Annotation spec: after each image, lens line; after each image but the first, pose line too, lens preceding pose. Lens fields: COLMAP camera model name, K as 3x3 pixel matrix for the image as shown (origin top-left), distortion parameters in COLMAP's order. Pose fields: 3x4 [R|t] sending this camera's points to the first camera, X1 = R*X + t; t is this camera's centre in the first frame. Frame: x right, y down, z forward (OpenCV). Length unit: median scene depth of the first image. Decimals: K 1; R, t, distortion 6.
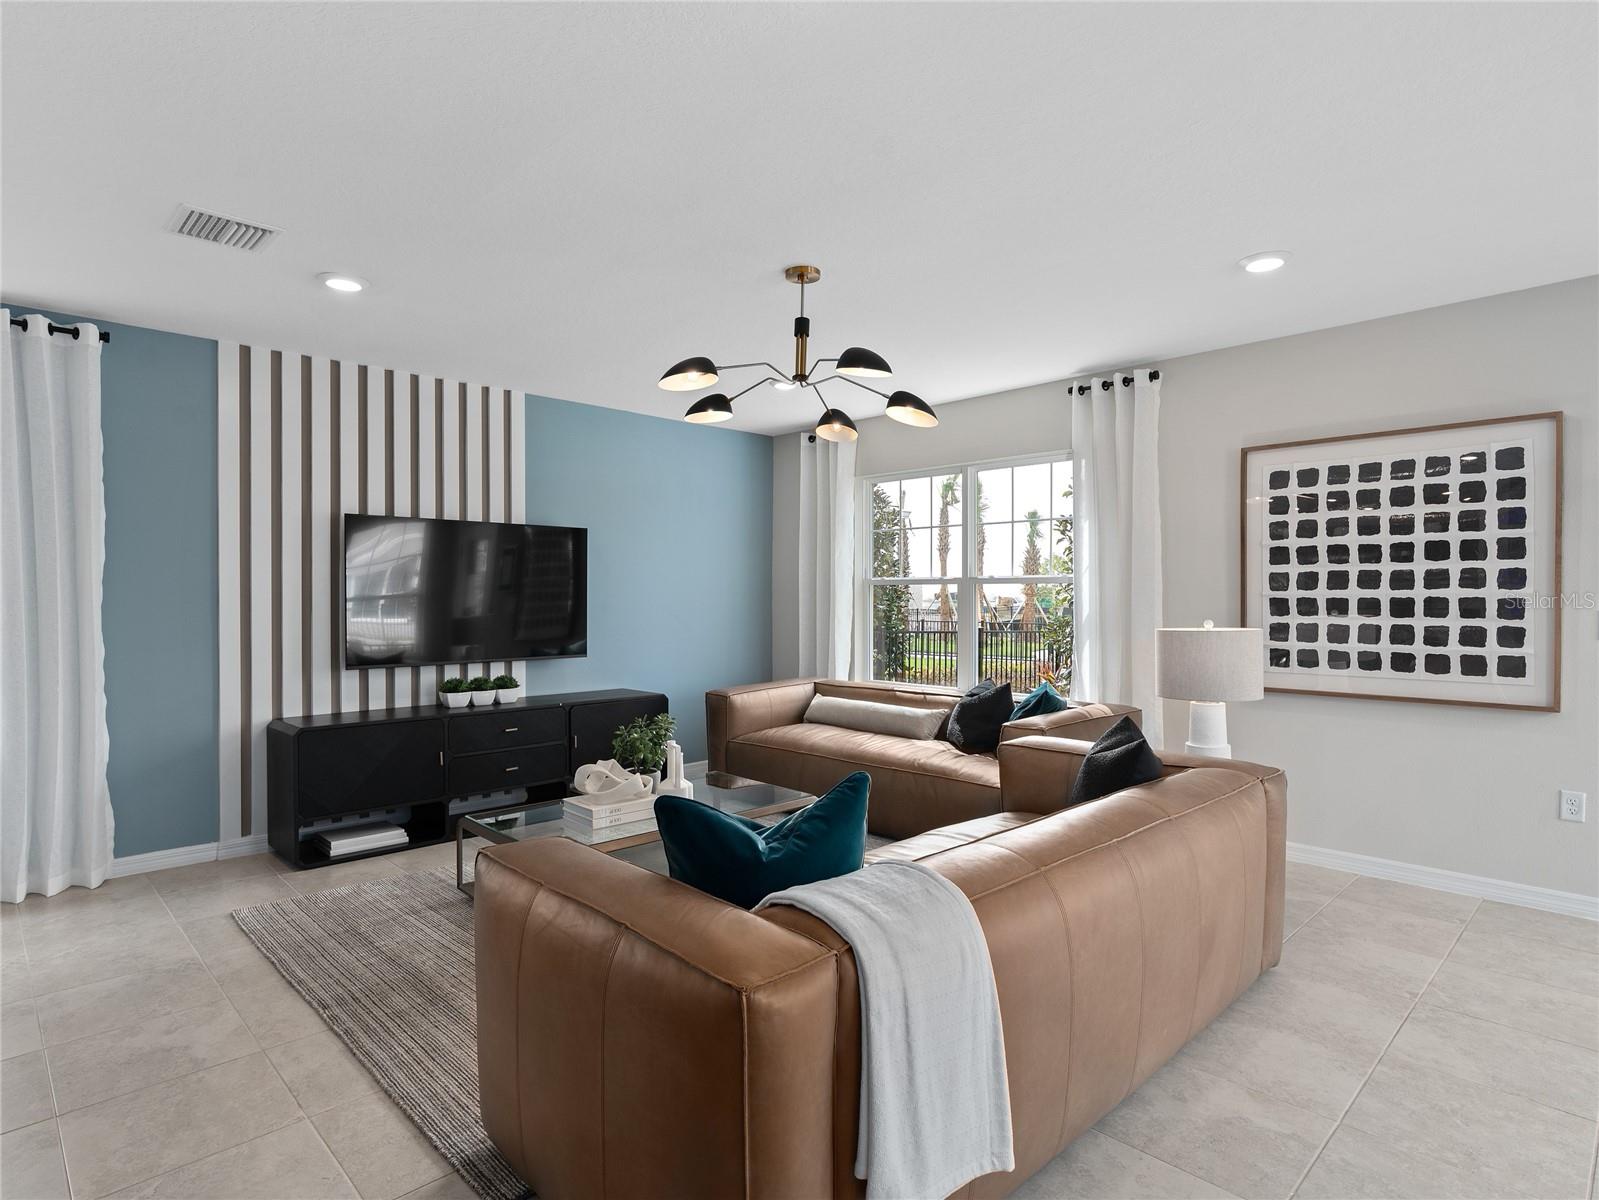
lens RADIAL K [[864.7, 0, 796.2], [0, 864.7, 599.1], [0, 0, 1]] dist [-0.007581, 0.002374]
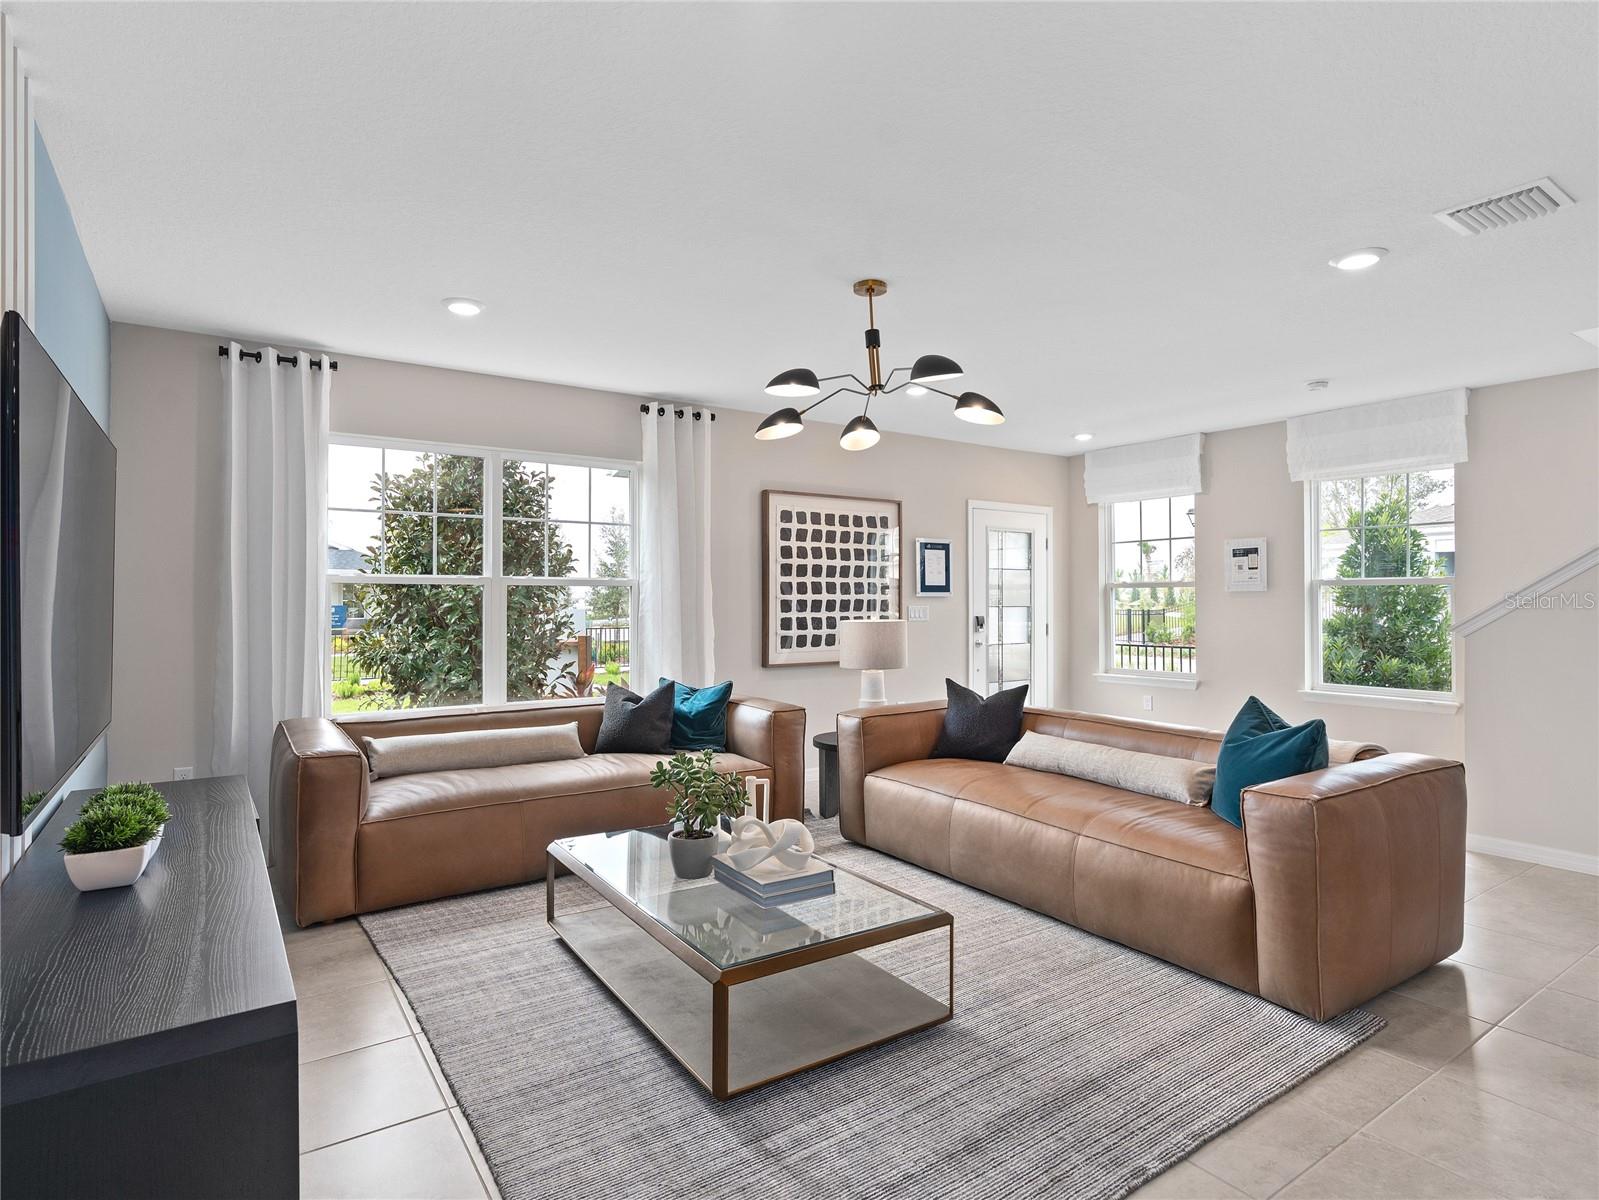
lens RADIAL K [[864.7, 0, 796.2], [0, 864.7, 599.1], [0, 0, 1]] dist [-0.007581, 0.002374]
pose [[0.172996, -0.000199, 0.984922, -0.832900], [0.002945, 0.999996, -0.000315, -0.002259], [-0.984918, 0.002955, 0.172996, 0.739368]]
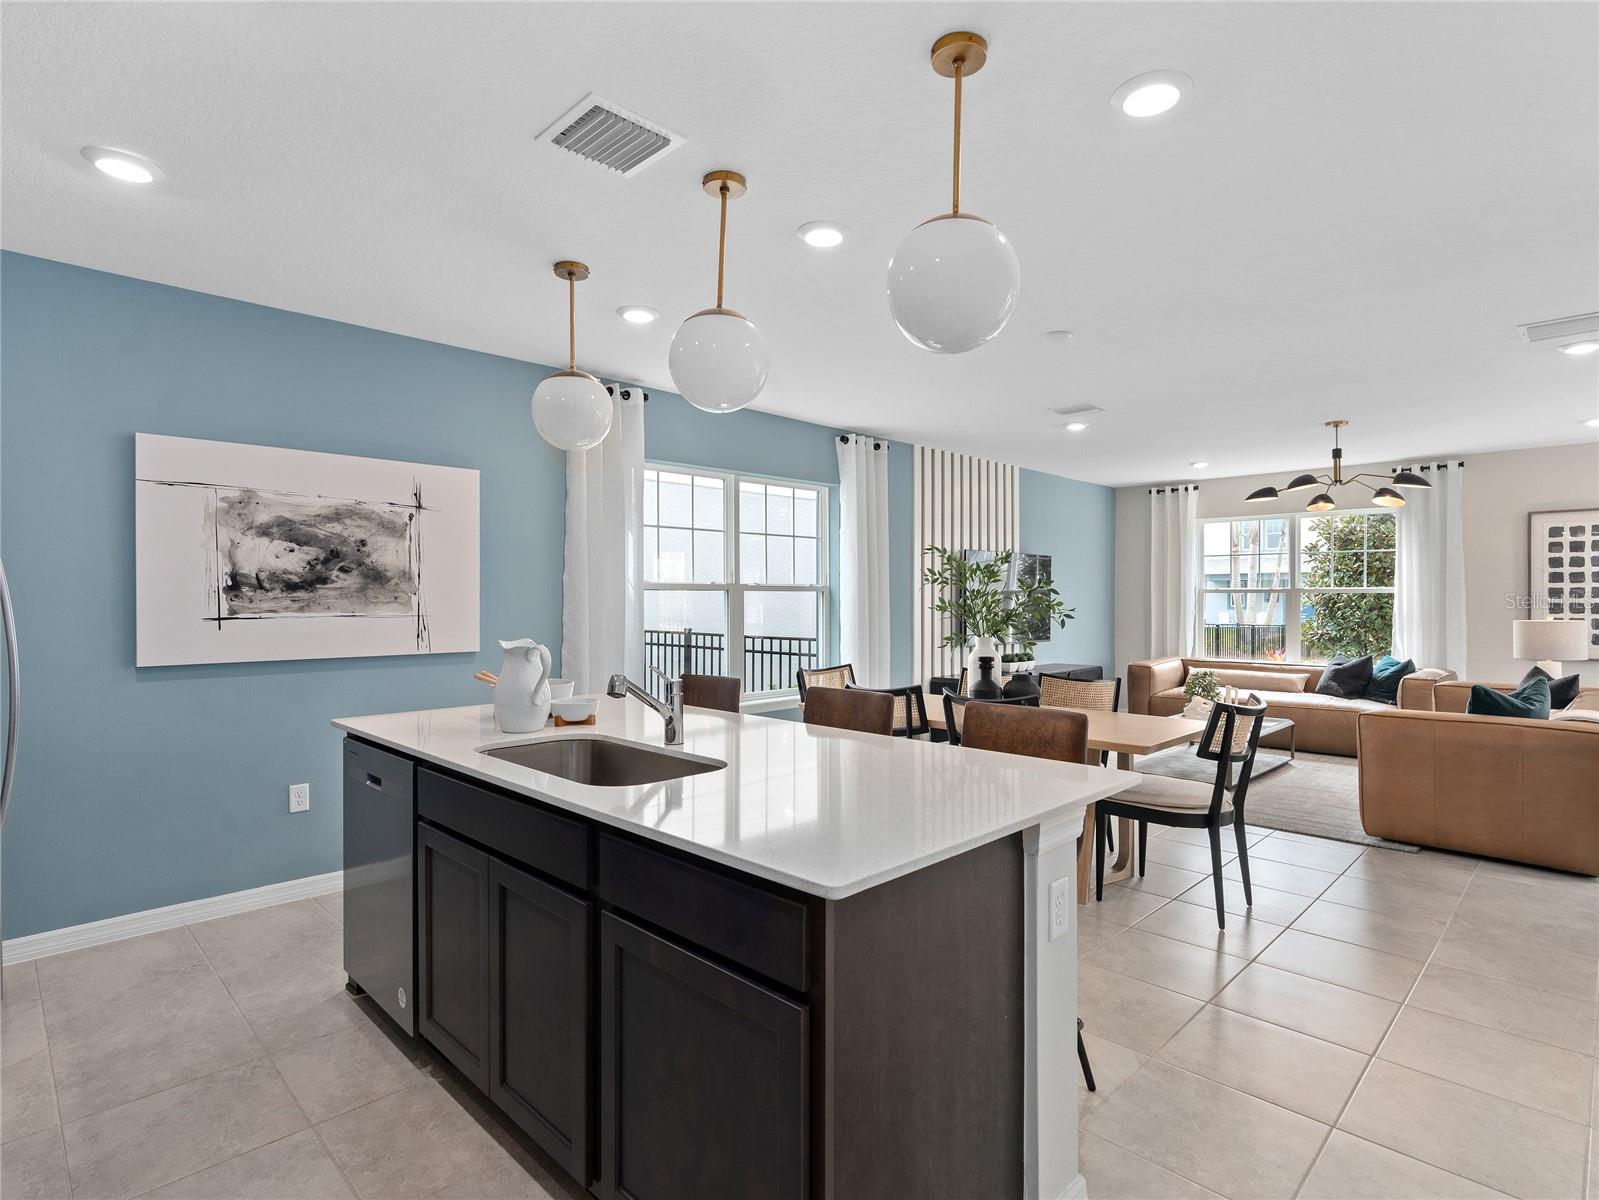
lens RADIAL K [[828.3, 0, 789.3], [0, 828.3, 600.3], [0, 0, 1]] dist [0.018833, -0.016243]
pose [[0.999951, 0.001274, 0.009783, -0.933123], [-0.001261, 0.999998, -0.001340, -0.002255], [-0.009785, 0.001327, 0.999951, -0.588253]]
